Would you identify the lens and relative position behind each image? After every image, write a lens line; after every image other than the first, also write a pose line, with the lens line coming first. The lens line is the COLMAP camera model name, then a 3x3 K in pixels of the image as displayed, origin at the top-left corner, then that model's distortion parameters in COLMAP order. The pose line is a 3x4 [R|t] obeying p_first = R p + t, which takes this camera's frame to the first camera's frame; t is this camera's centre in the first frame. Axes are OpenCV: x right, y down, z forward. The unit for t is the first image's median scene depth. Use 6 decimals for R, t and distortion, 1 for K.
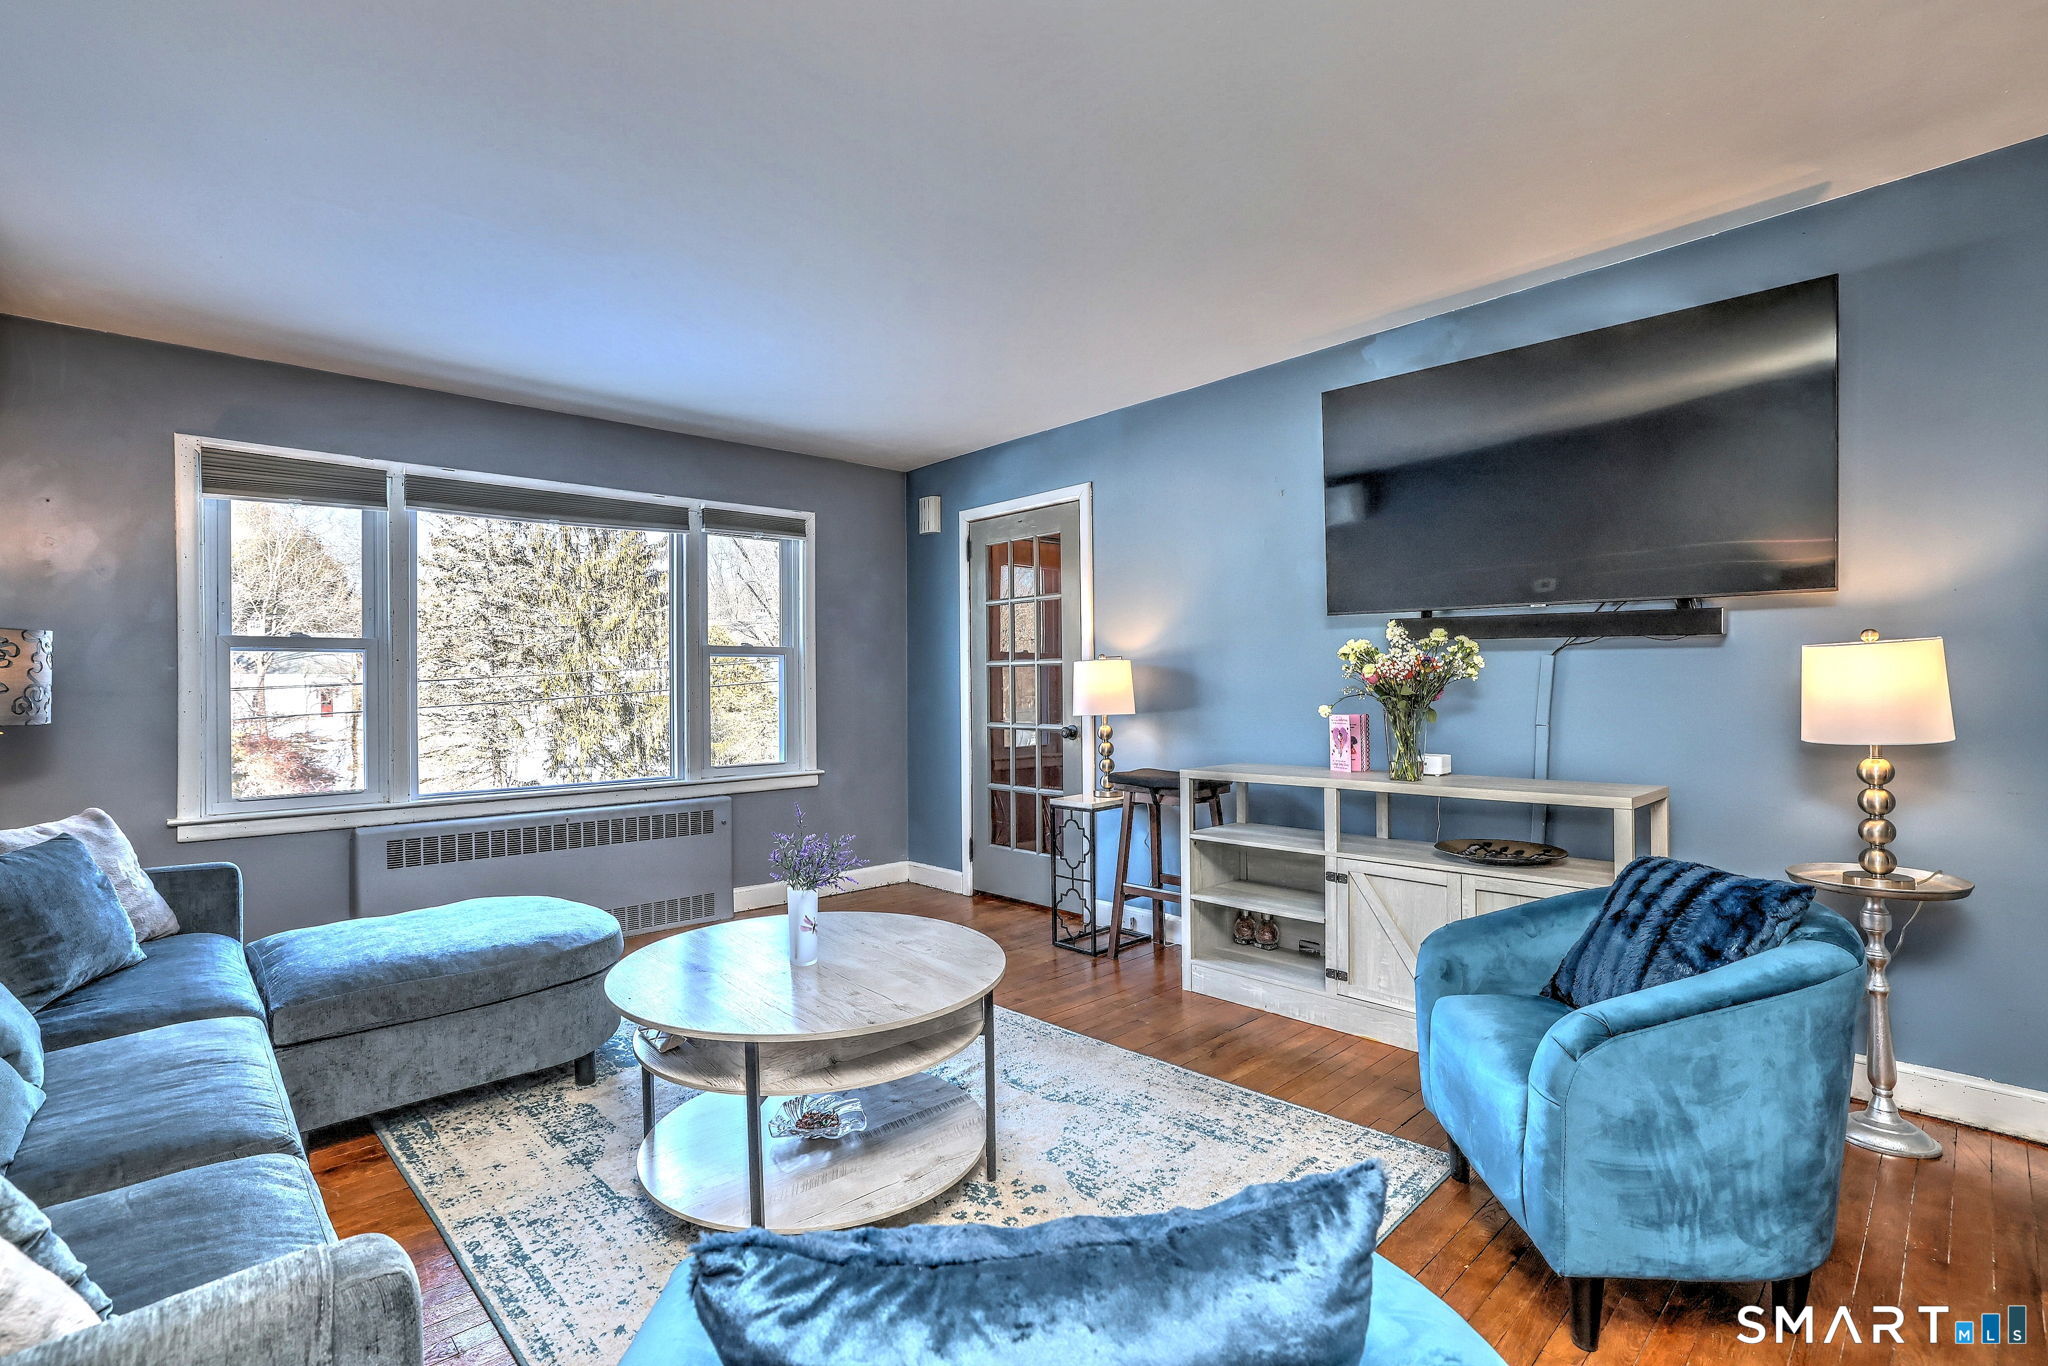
lens RADIAL K [[925.5, 0, 1018.2], [0, 925.5, 692.0], [0, 0, 1]] dist [-0.034007, 0.001077]
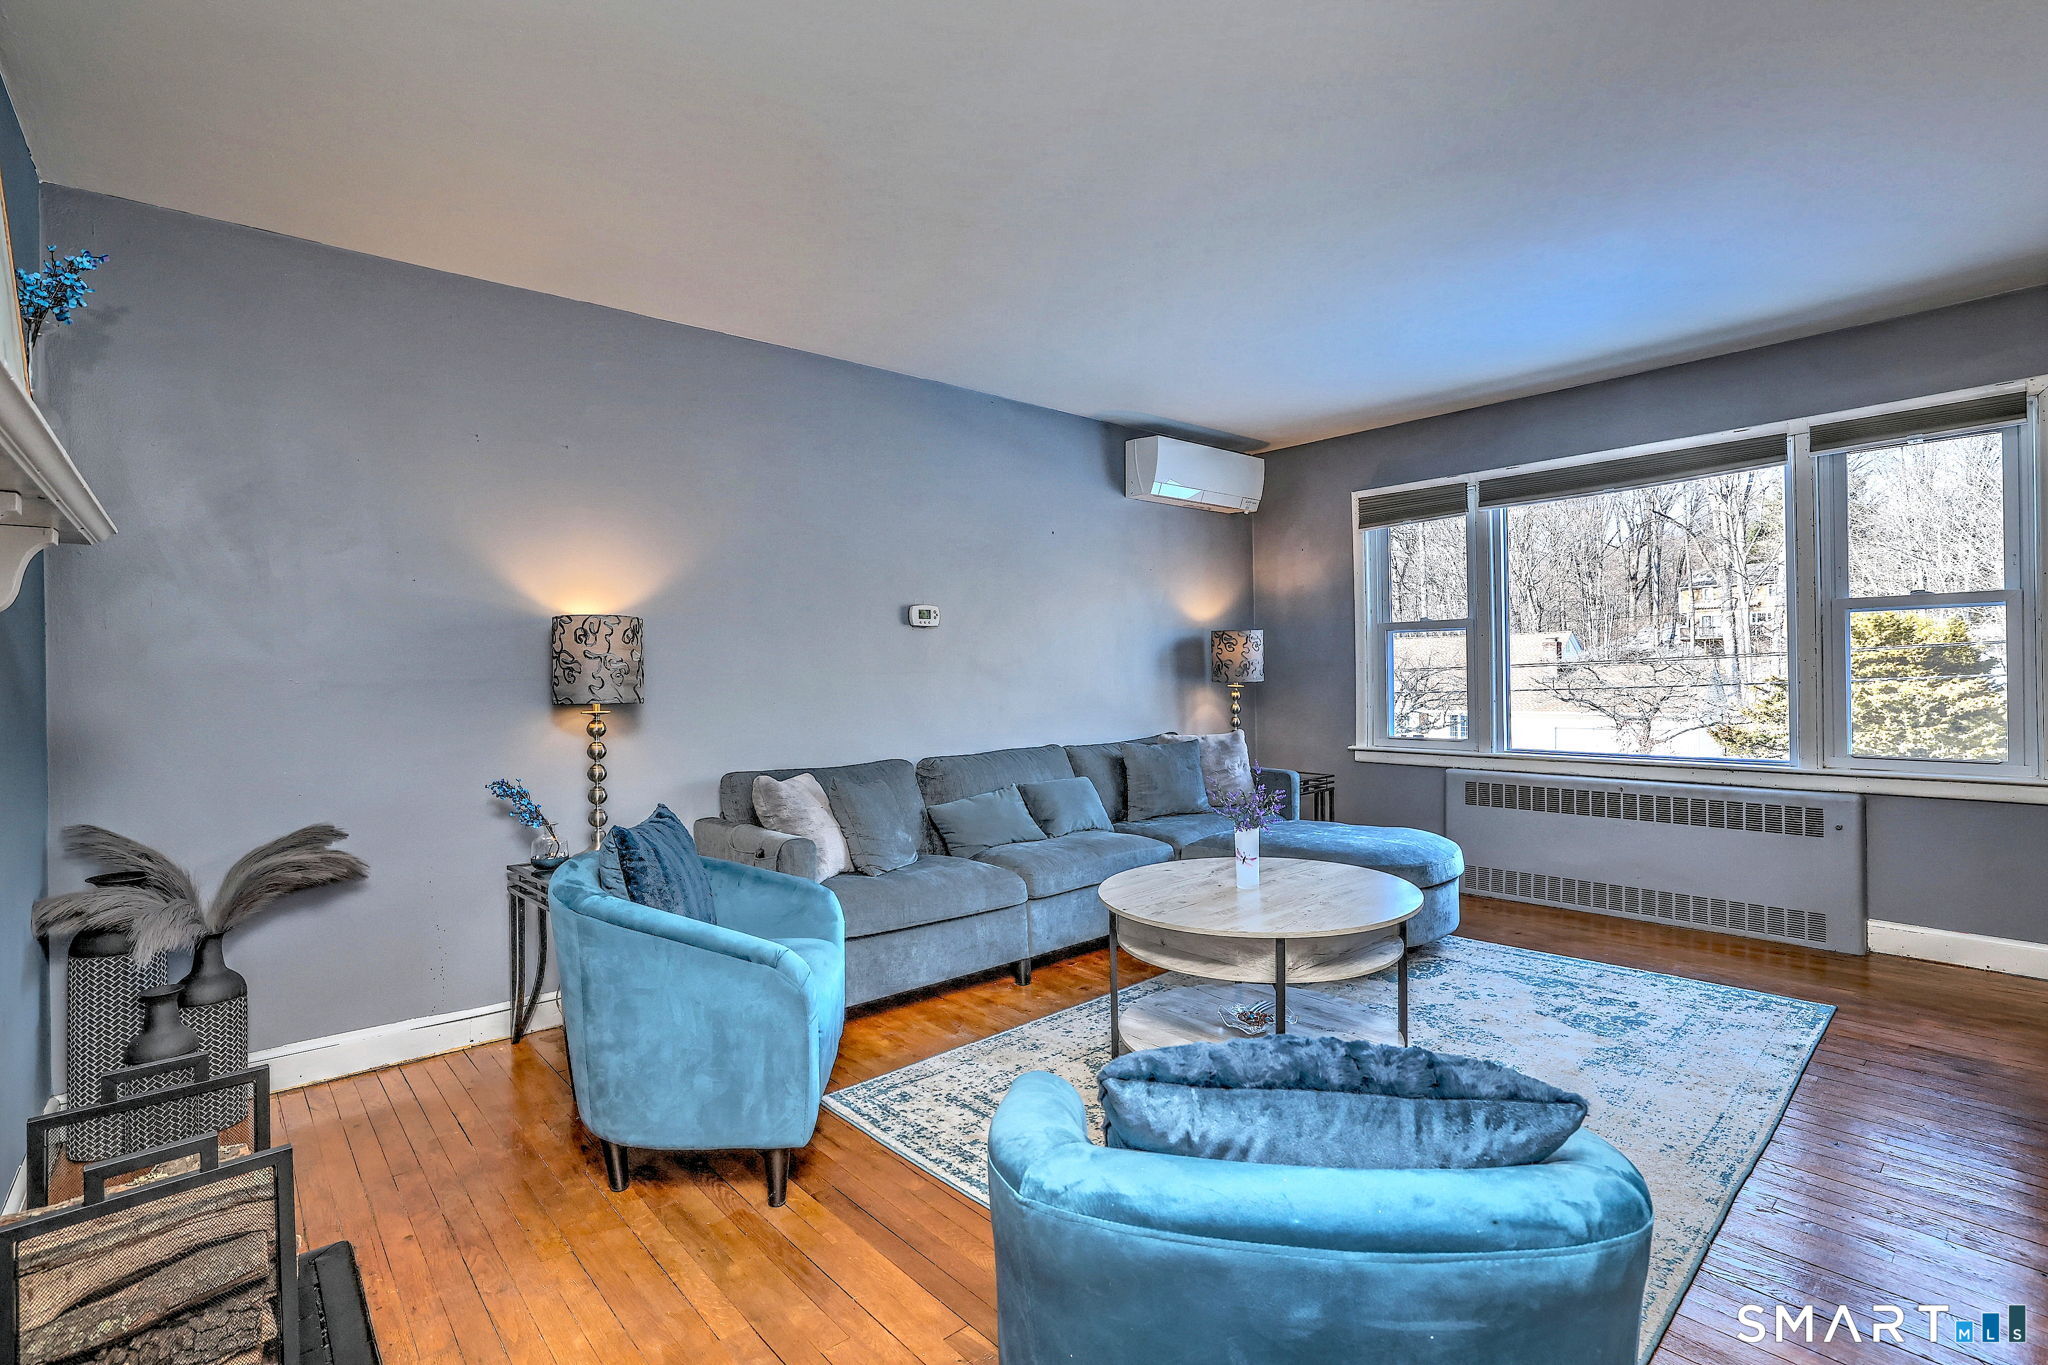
lens RADIAL K [[925.5, 0, 1018.5], [0, 925.5, 671.0], [0, 0, 1]] dist [-0.034007, 0.001077]
pose [[-0.036378, 0.010063, -0.999287, 0.563581], [0.011898, 0.999883, 0.009636, -0.006501], [0.999267, -0.011539, -0.036494, 0.425251]]
